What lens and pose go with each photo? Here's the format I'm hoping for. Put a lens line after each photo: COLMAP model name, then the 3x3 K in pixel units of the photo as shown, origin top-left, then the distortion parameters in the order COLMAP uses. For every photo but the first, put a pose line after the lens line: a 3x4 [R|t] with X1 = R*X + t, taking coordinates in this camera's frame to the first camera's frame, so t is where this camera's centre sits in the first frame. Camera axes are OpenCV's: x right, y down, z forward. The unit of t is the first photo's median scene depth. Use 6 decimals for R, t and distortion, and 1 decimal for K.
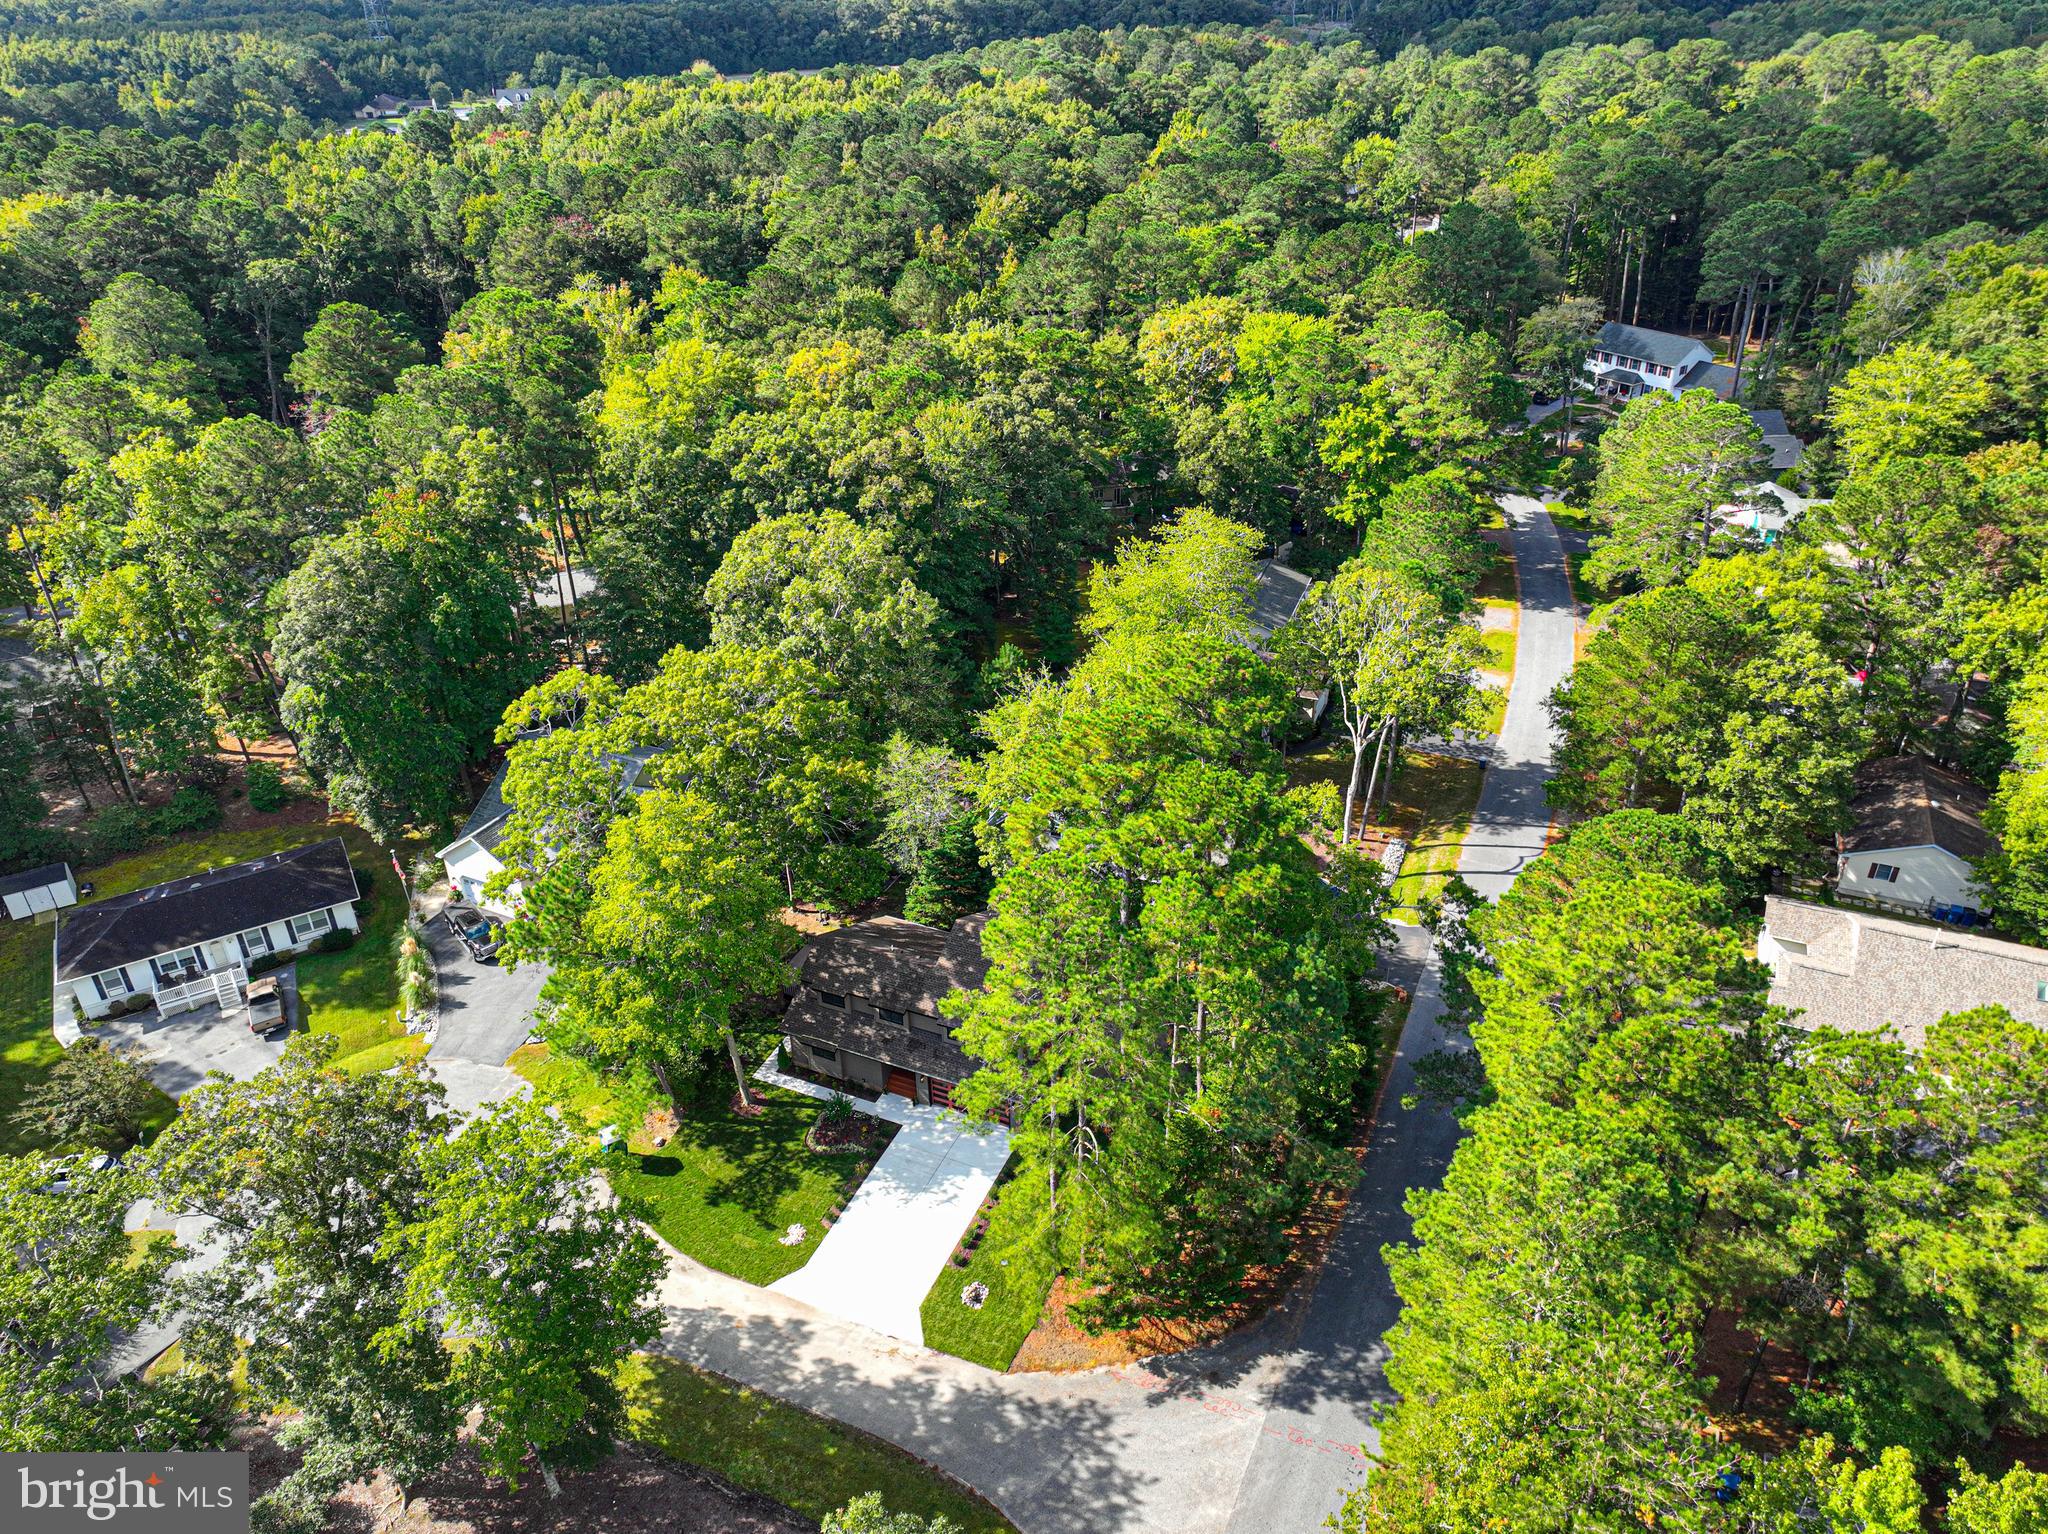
lens RADIAL K [[1451.8, 0, 1024.0], [0, 1451.8, 767.0], [0, 0, 1]] dist [0.007000, 0.006753]
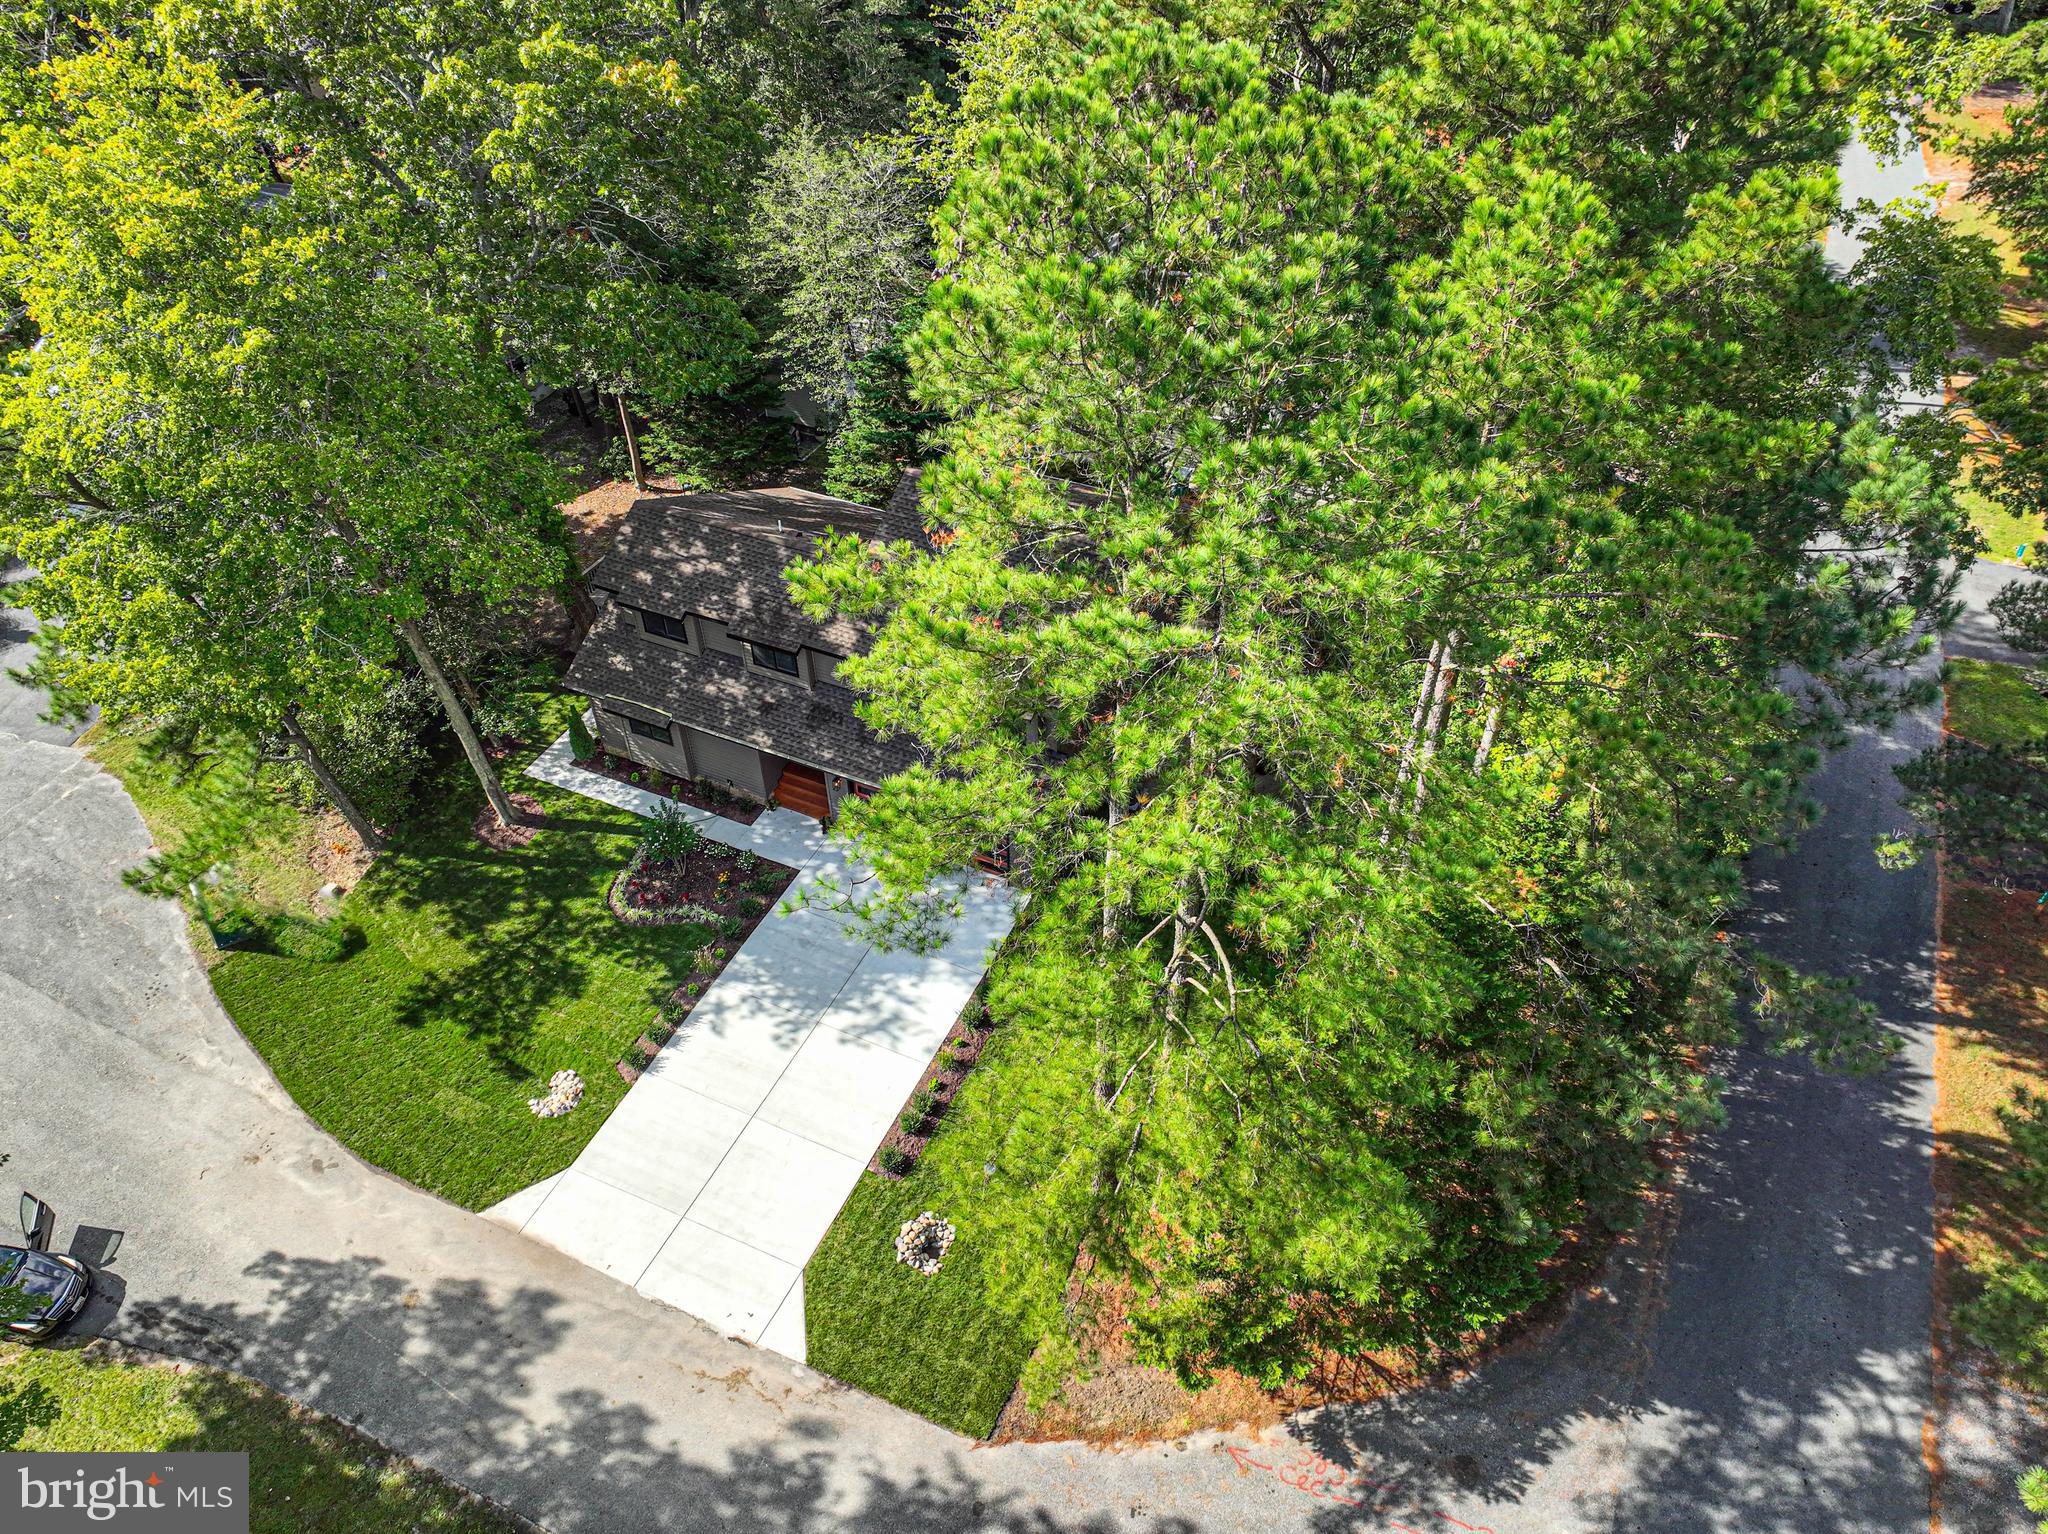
lens RADIAL K [[1451.8, 0, 1024.0], [0, 1451.8, 767.0], [0, 0, 1]] dist [0.007000, 0.006753]
pose [[0.999813, 0.015812, -0.011140, 0.000385], [-0.013175, 0.978398, 0.206311, 0.120463], [0.014162, -0.206126, 0.978423, 0.585621]]
